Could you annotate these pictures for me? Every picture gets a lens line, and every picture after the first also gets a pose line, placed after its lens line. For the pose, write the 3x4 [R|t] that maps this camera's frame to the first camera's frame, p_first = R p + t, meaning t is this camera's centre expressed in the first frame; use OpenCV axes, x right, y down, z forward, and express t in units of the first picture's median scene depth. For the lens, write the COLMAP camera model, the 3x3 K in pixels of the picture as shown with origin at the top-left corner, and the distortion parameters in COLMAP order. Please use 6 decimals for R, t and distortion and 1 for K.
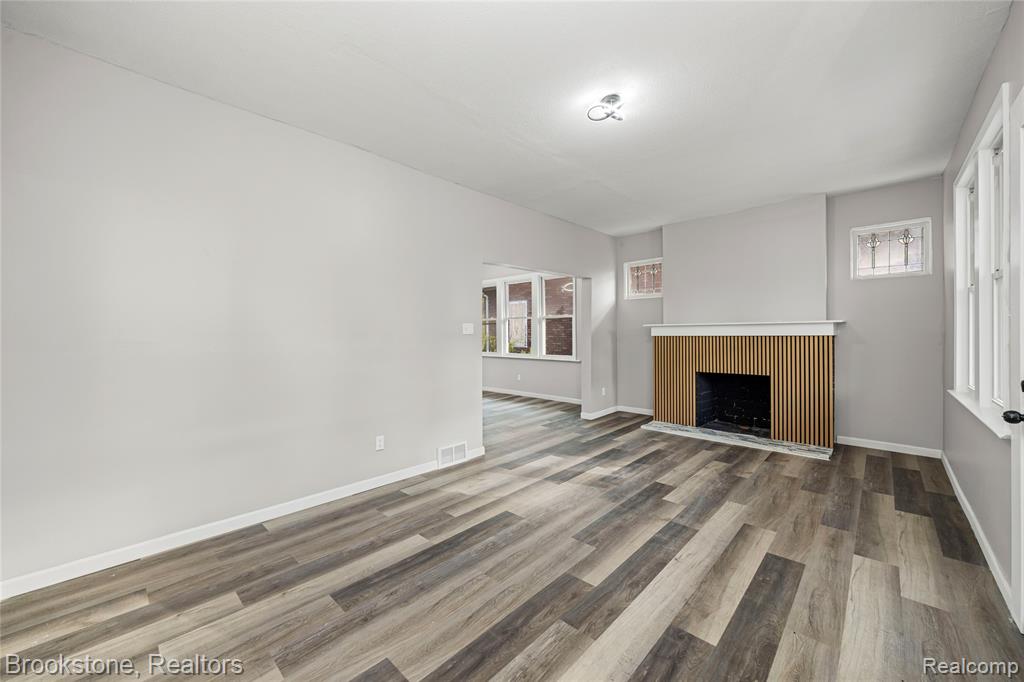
lens RADIAL K [[396.8, 0, 511.5], [0, 396.8, 338.4], [0, 0, 1]] dist [0.001259, -0.000143]
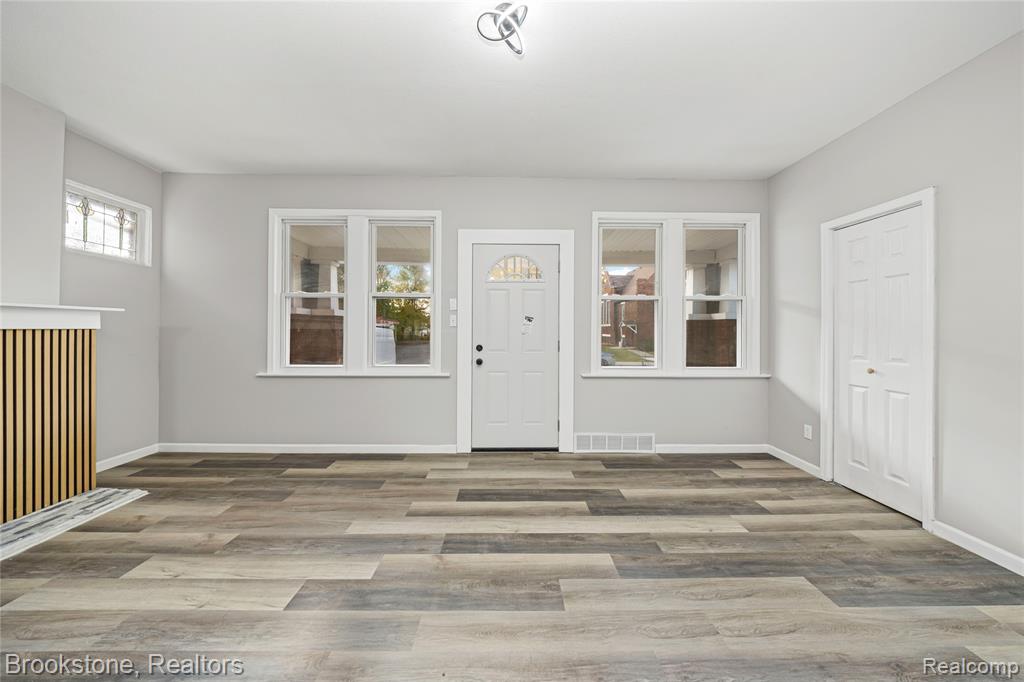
lens RADIAL K [[325.6, 0, 511.7], [0, 325.6, 331.9], [0, 0, 1]] dist [-0.005436, 0.000285]
pose [[-0.696682, -0.004531, 0.717366, -0.143955], [0.003327, 0.999949, 0.009546, -0.006116], [-0.717372, 0.009037, -0.696631, 1.053291]]
